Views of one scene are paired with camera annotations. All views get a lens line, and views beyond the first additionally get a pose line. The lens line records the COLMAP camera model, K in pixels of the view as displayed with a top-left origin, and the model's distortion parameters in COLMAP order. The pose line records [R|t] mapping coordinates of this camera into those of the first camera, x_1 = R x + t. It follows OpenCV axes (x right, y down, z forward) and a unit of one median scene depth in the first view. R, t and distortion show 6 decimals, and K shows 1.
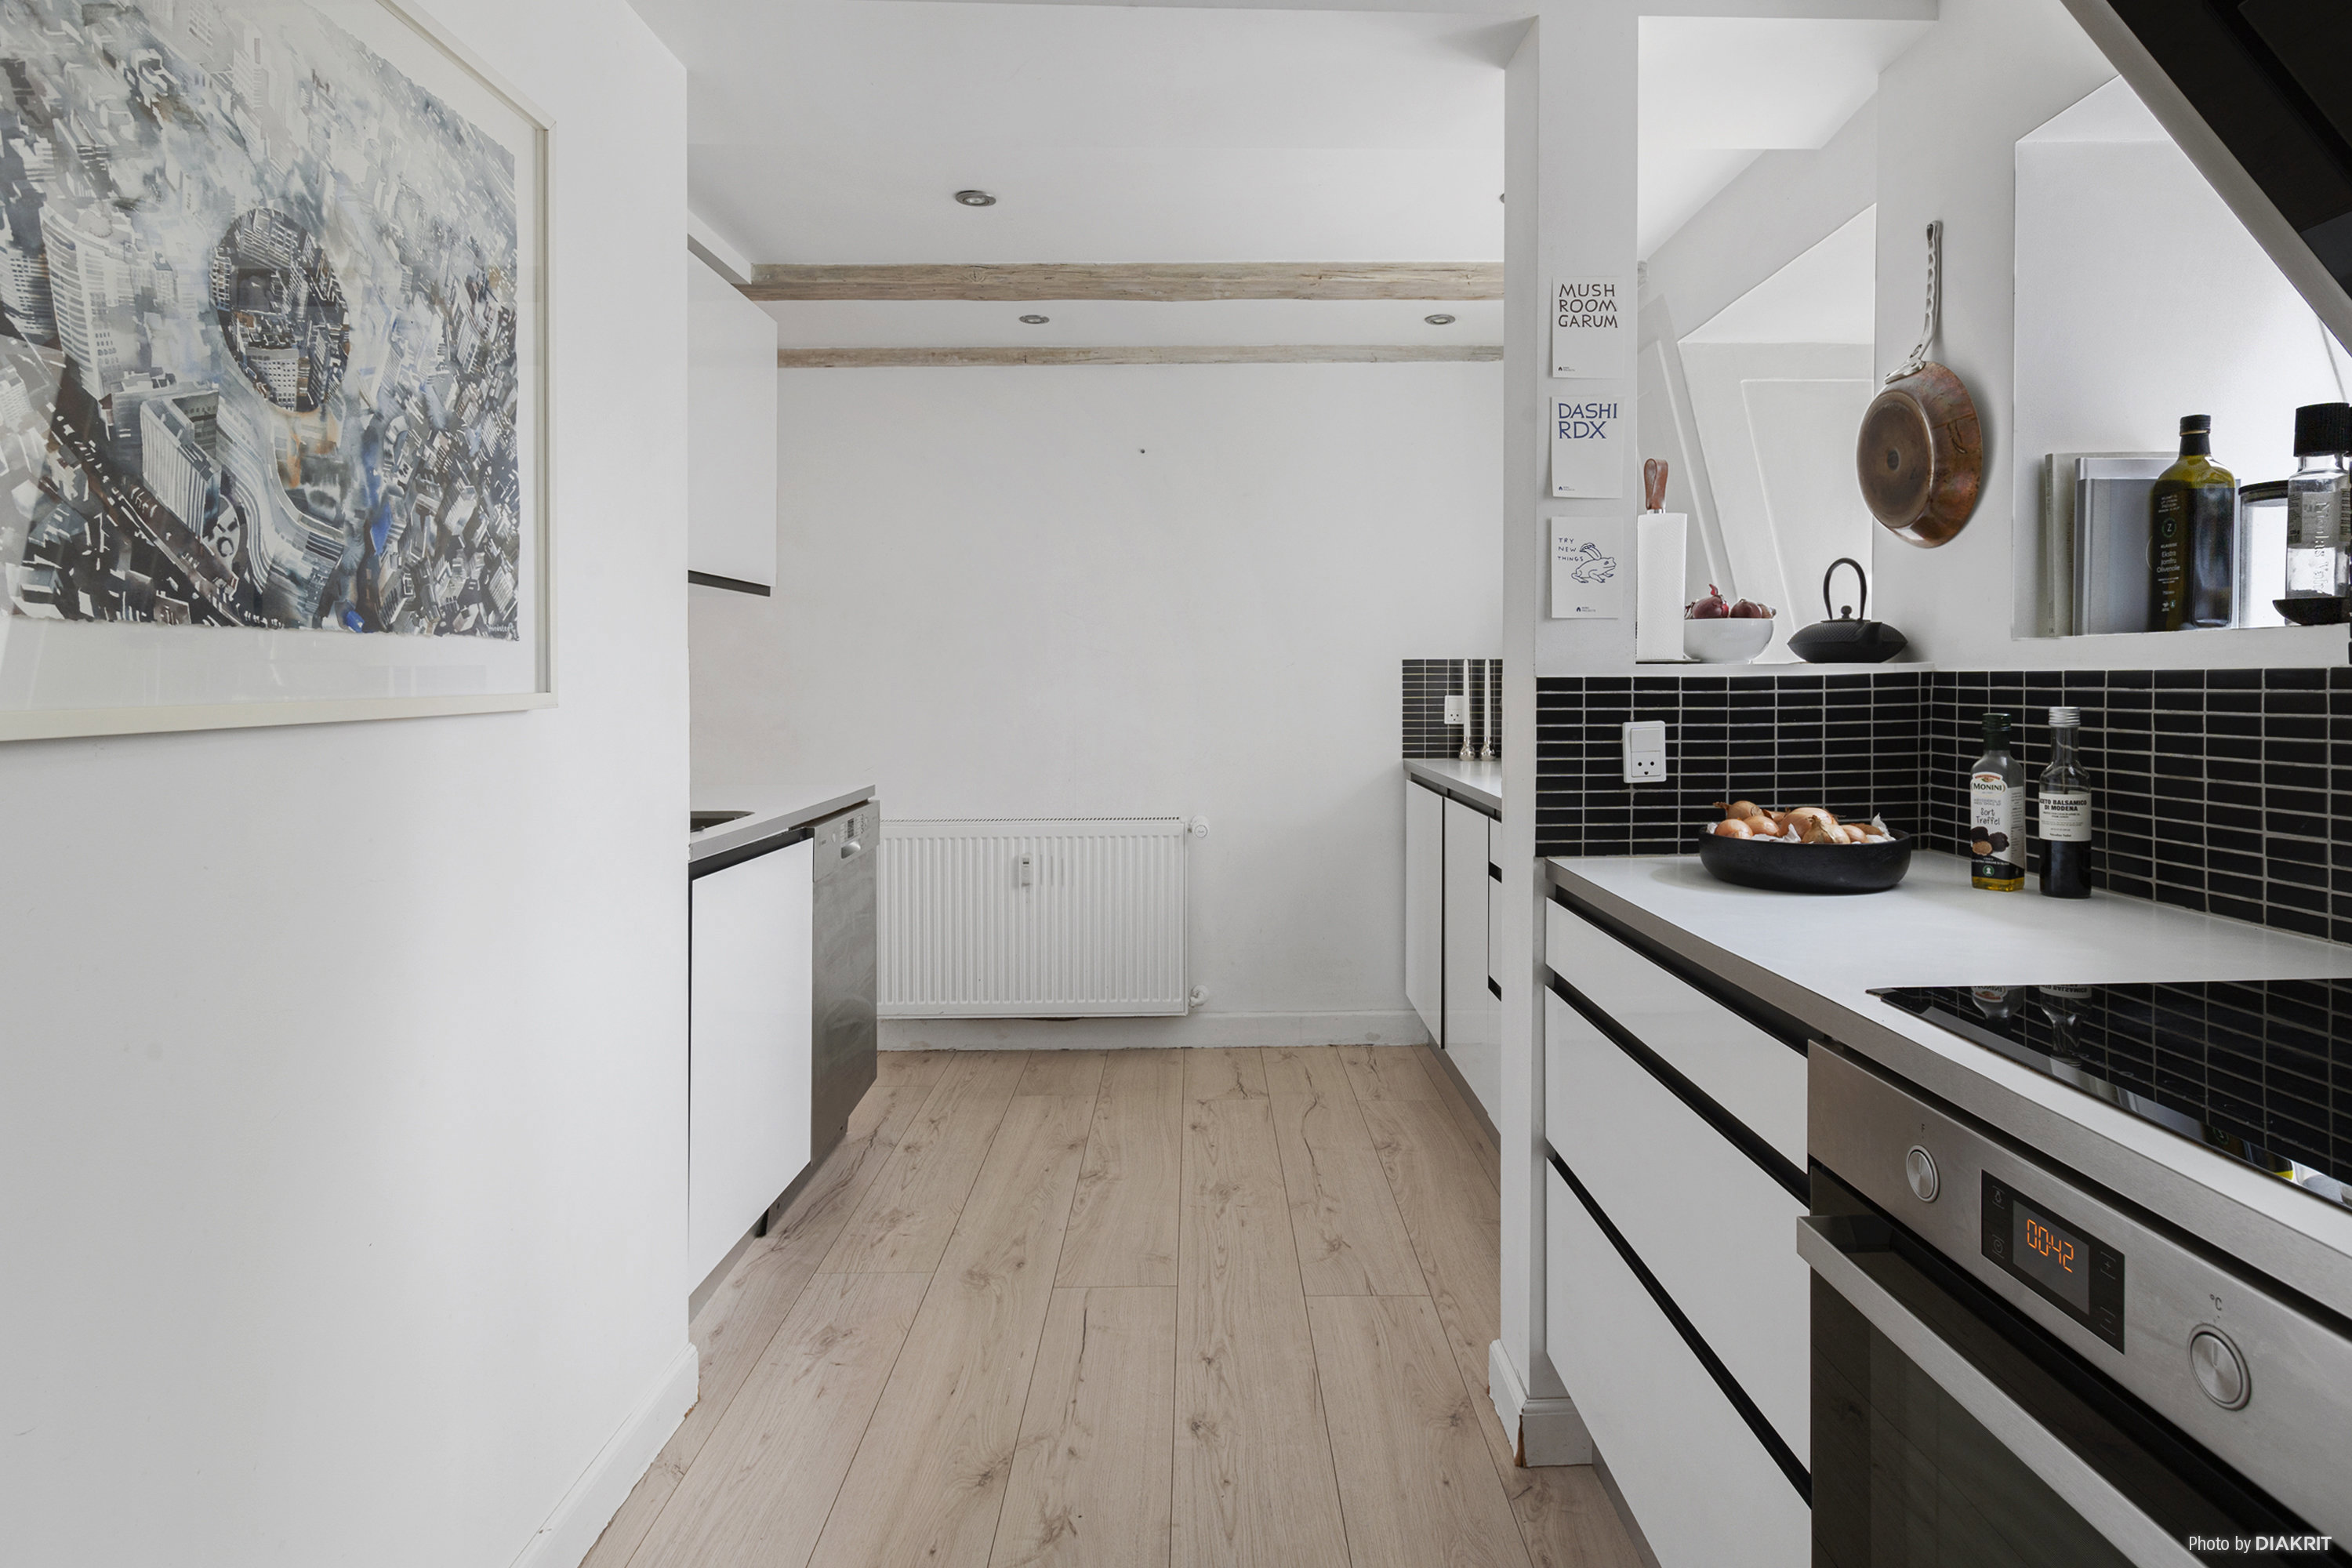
lens RADIAL K [[1295.8, 0, 1244.0], [0, 1295.8, 680.9], [0, 0, 1]] dist [0.004093, -0.002874]
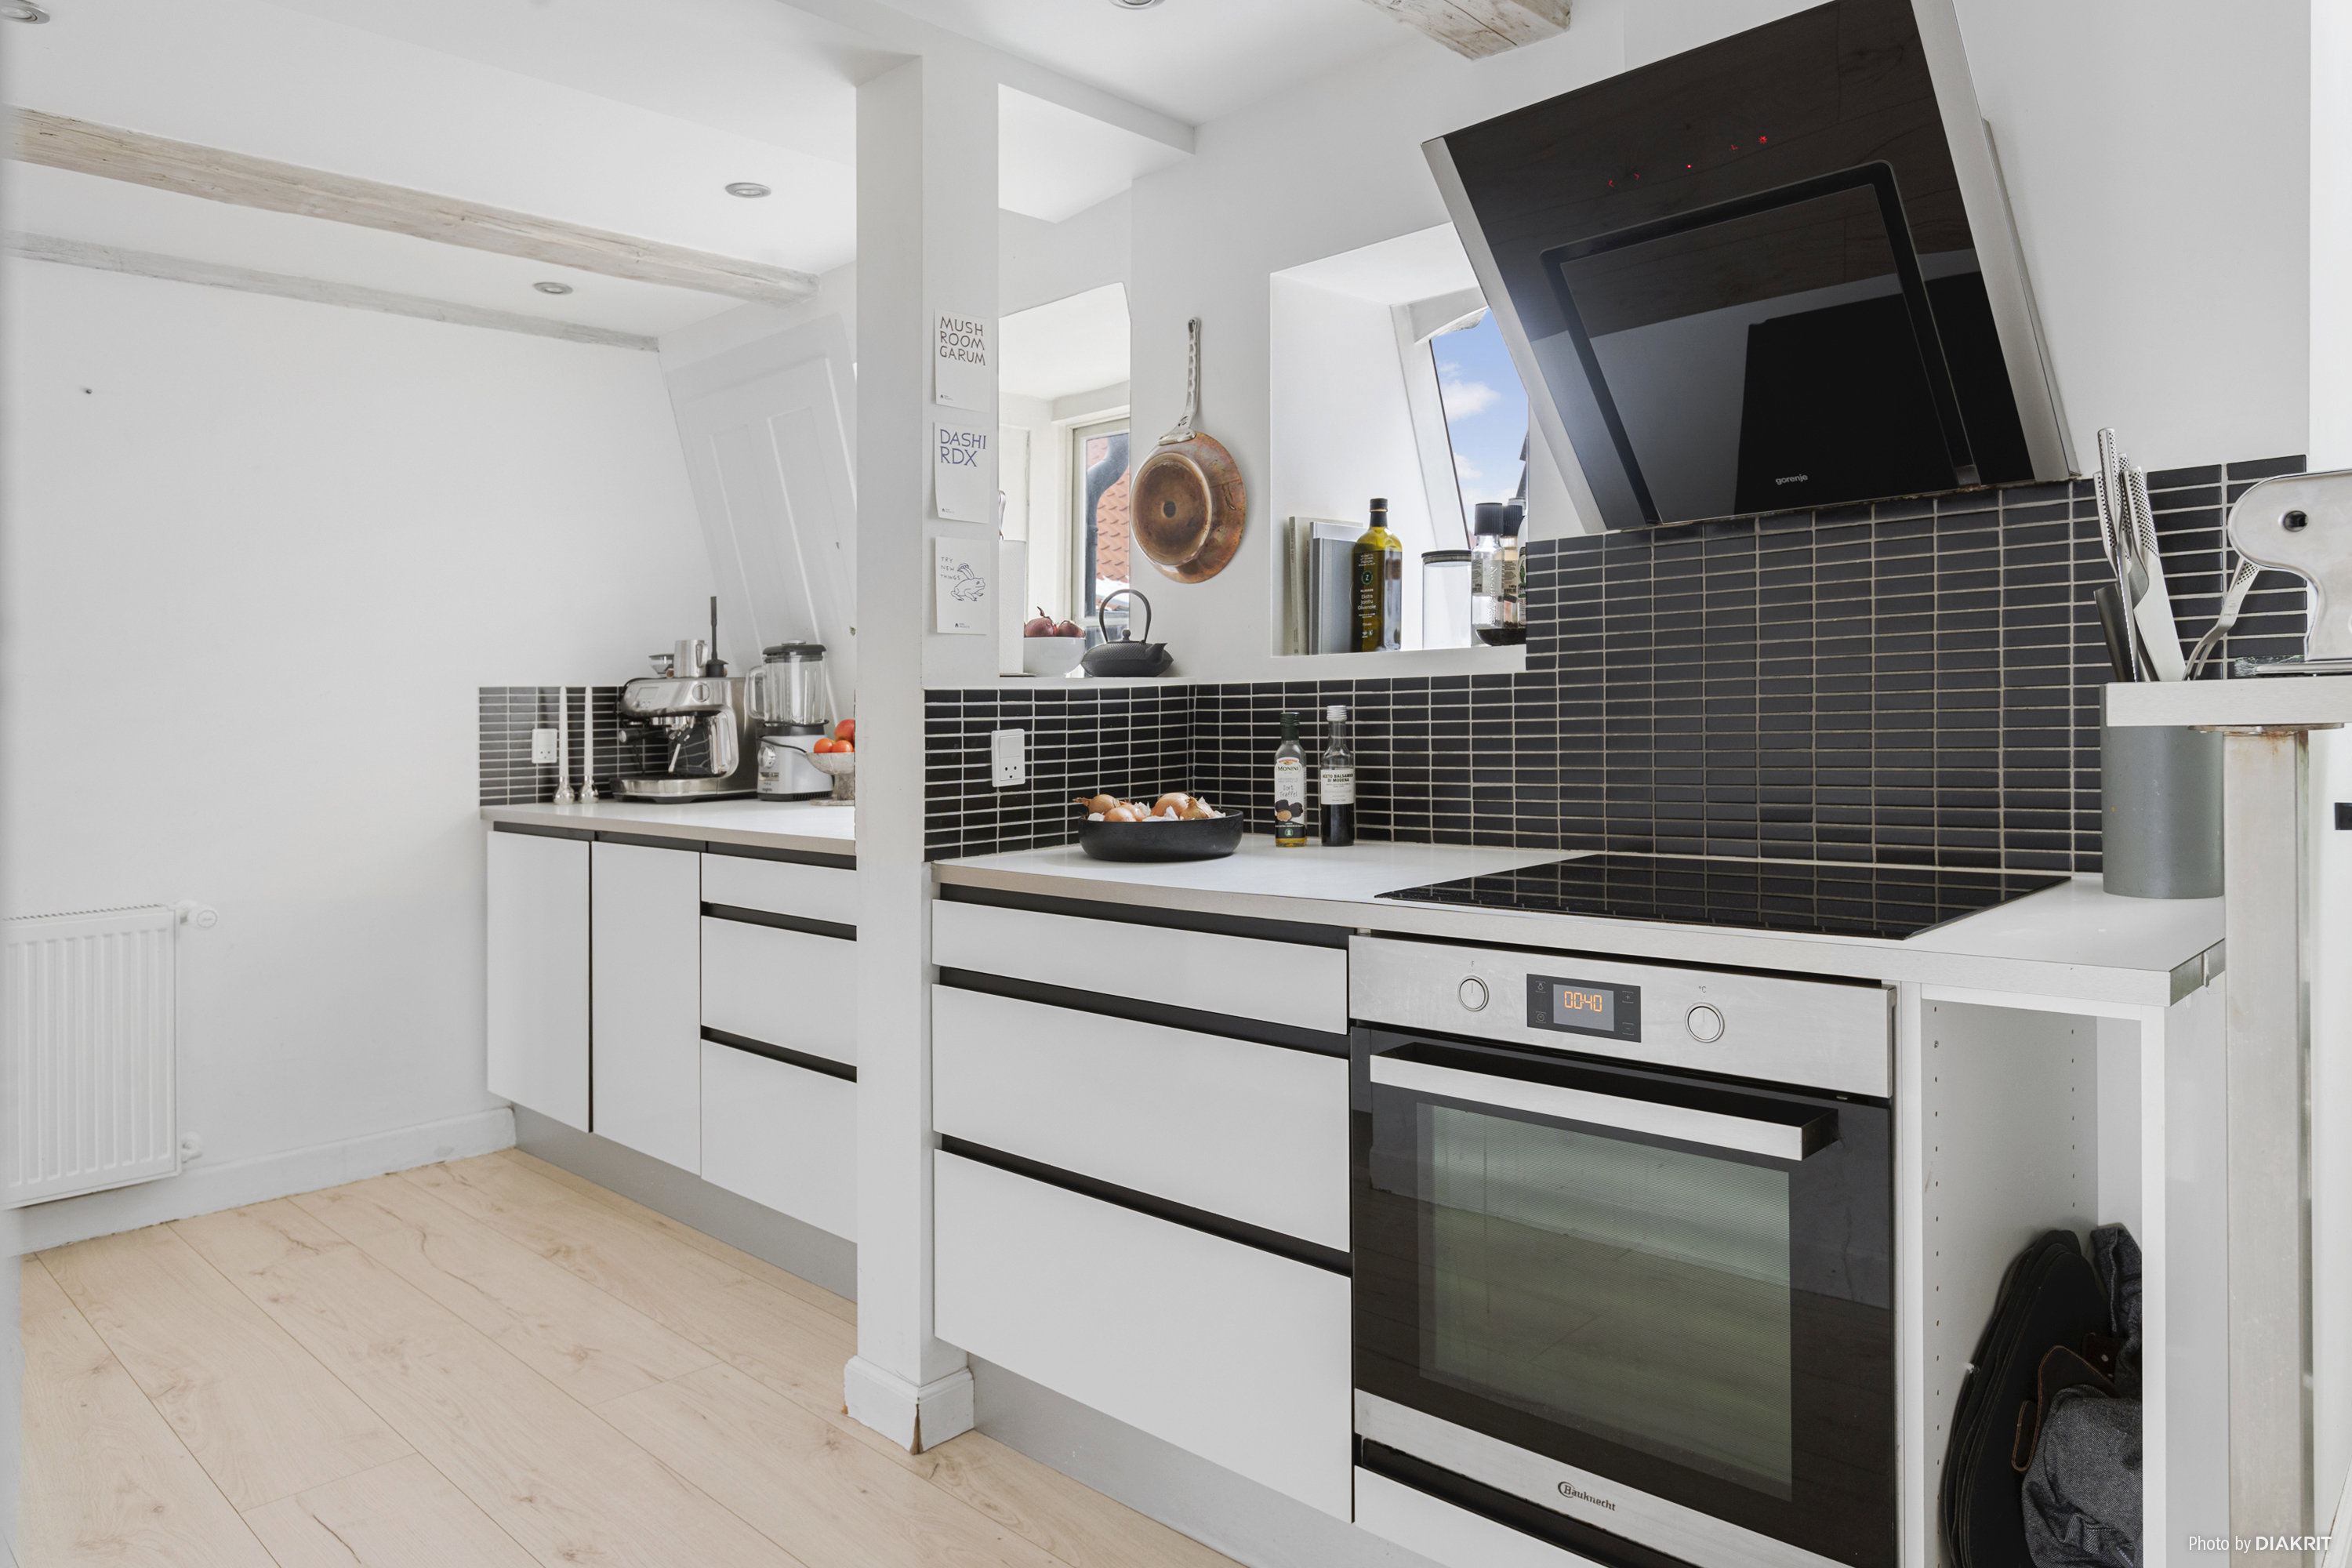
lens RADIAL K [[1536.0, 0, 1189.1], [0, 1536.0, 726.5], [0, 0, 1]] dist [-0.003475, 0.001468]
pose [[0.711114, -0.015887, 0.702897, -0.490132], [0.017934, 0.999829, 0.004455, 0.025511], [-0.702848, 0.009437, 0.711277, -0.026848]]
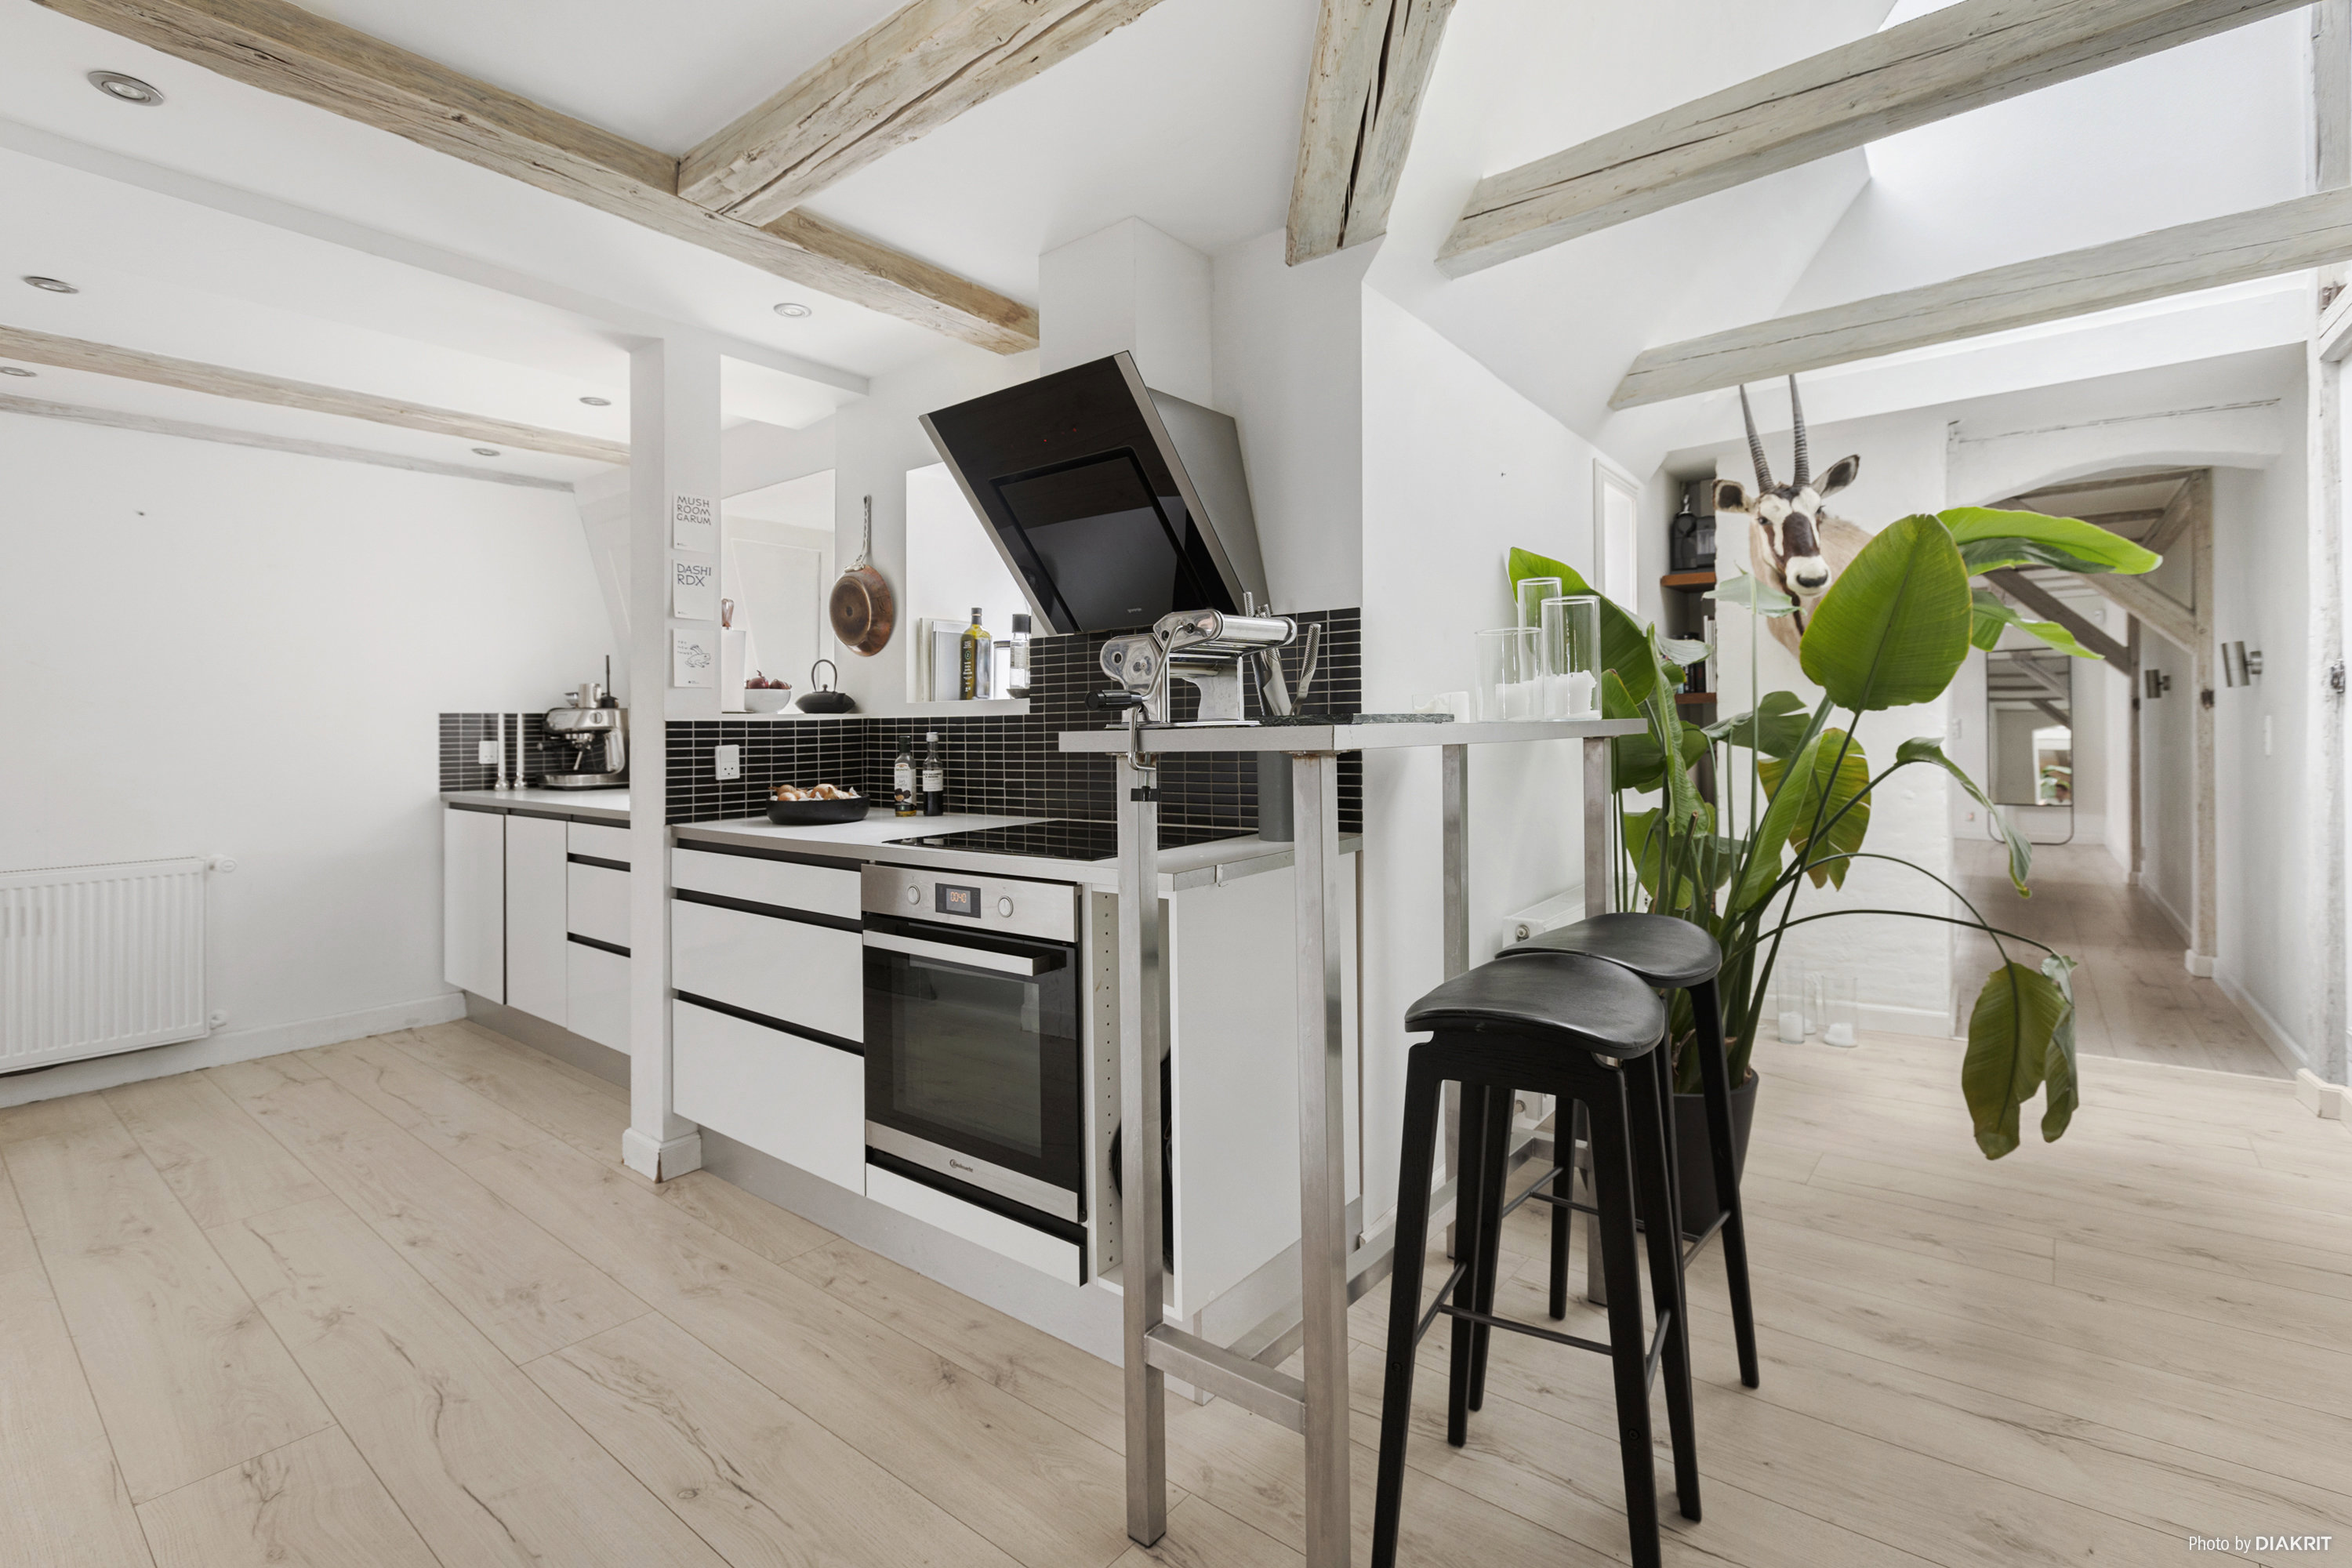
lens RADIAL K [[1091.2, 0, 1222.0], [0, 1091.2, 742.9], [0, 0, 1]] dist [0.000823, -0.000643]
pose [[0.632713, -0.012822, 0.774281, -0.429879], [0.009416, 0.999916, 0.008864, 0.020750], [-0.774329, 0.001682, 0.632780, -0.492157]]
